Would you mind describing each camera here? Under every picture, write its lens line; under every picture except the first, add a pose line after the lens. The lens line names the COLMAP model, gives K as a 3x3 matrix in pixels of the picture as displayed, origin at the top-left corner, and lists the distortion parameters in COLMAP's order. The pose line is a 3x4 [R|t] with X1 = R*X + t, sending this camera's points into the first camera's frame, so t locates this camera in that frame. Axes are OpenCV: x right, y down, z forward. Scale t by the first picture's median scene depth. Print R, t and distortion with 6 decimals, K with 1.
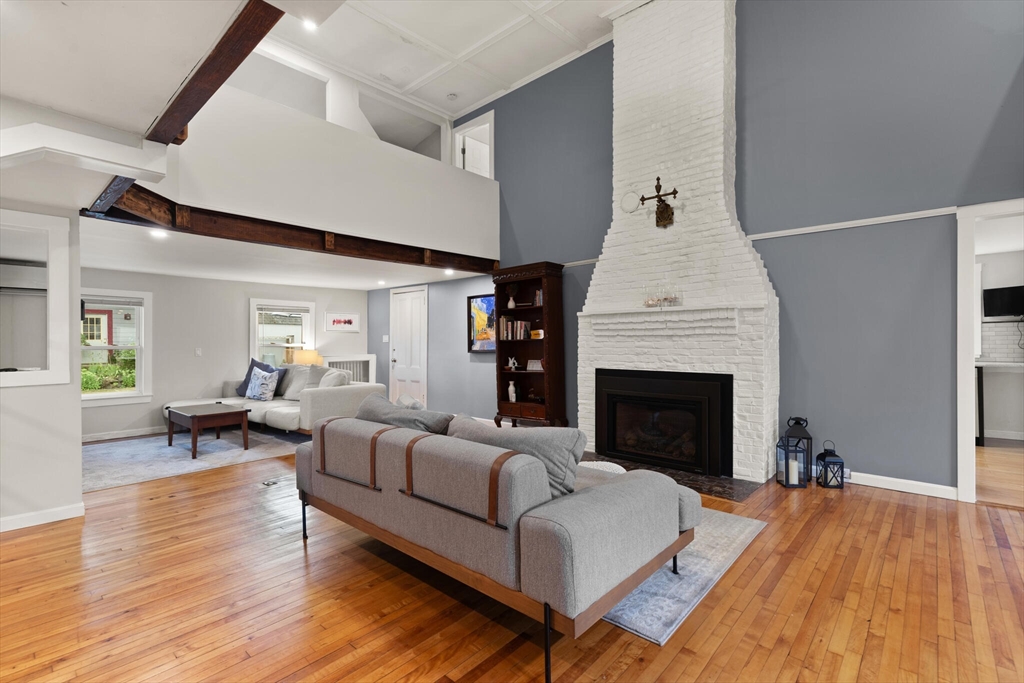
lens RADIAL K [[464.6, 0, 514.7], [0, 464.6, 341.5], [0, 0, 1]] dist [0.004398, 0.000152]
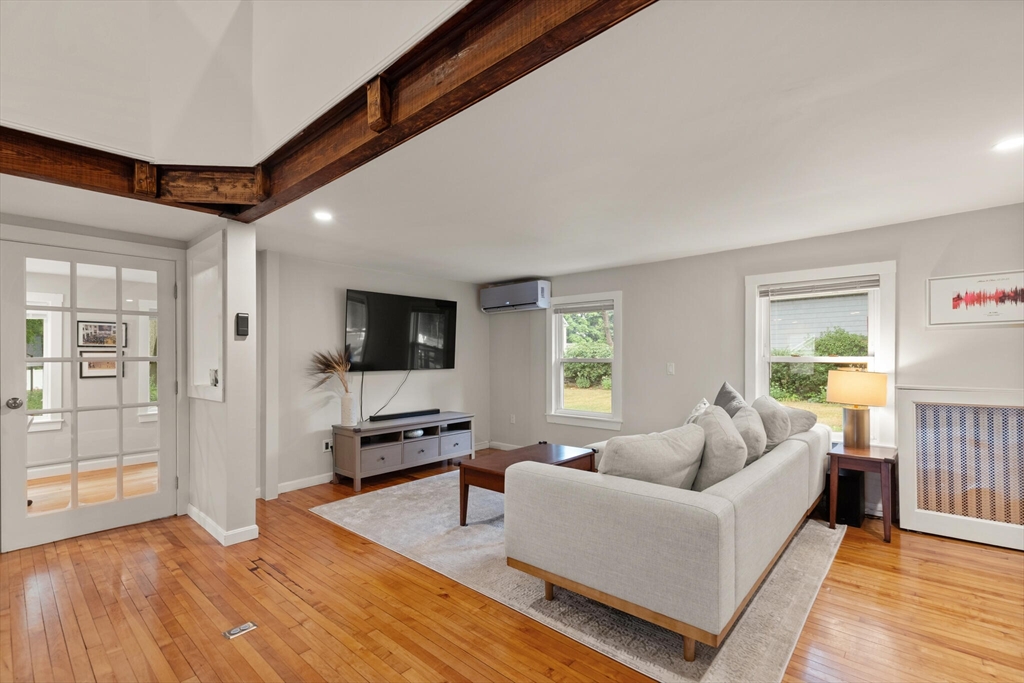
lens RADIAL K [[465.8, 0, 512.9], [0, 465.8, 355.5], [0, 0, 1]] dist [0.007204, 0.000231]
pose [[-0.001376, 0.002282, -0.999996, 0.000474], [0.009146, 0.999956, 0.002270, -0.001395], [0.999957, -0.009143, -0.001397, 1.111272]]
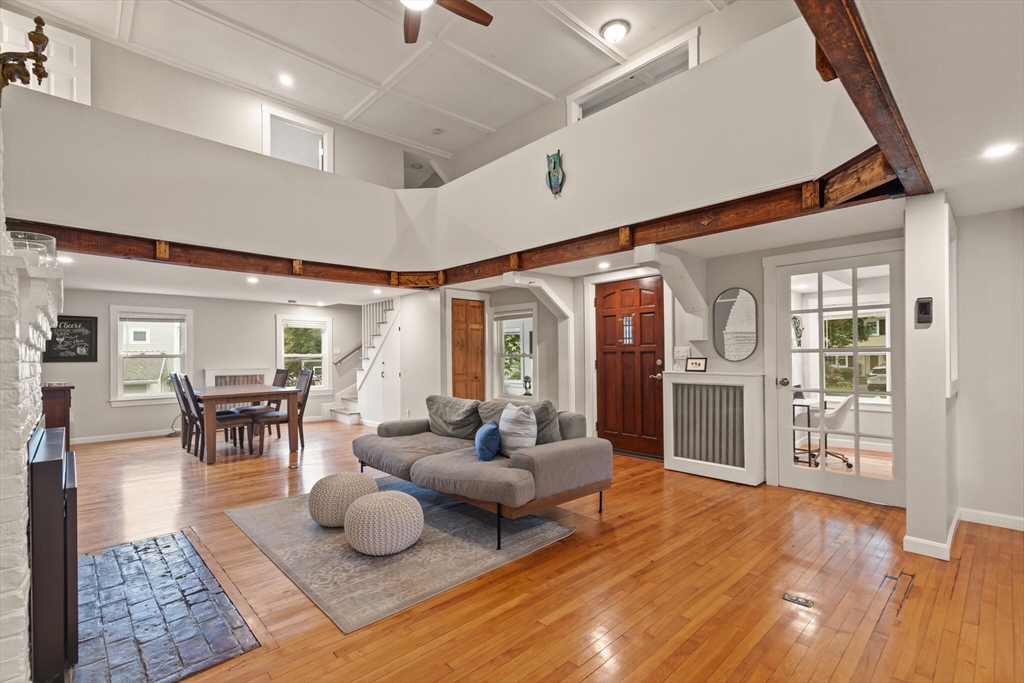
lens RADIAL K [[462.0, 0, 513.5], [0, 462.0, 352.1], [0, 0, 1]] dist [0.007096, -0.000200]
pose [[-0.996306, 0.018076, 0.083954, -0.198097], [0.017100, 0.999778, -0.012329, 0.003883], [-0.084158, -0.010848, -0.996393, 1.351705]]
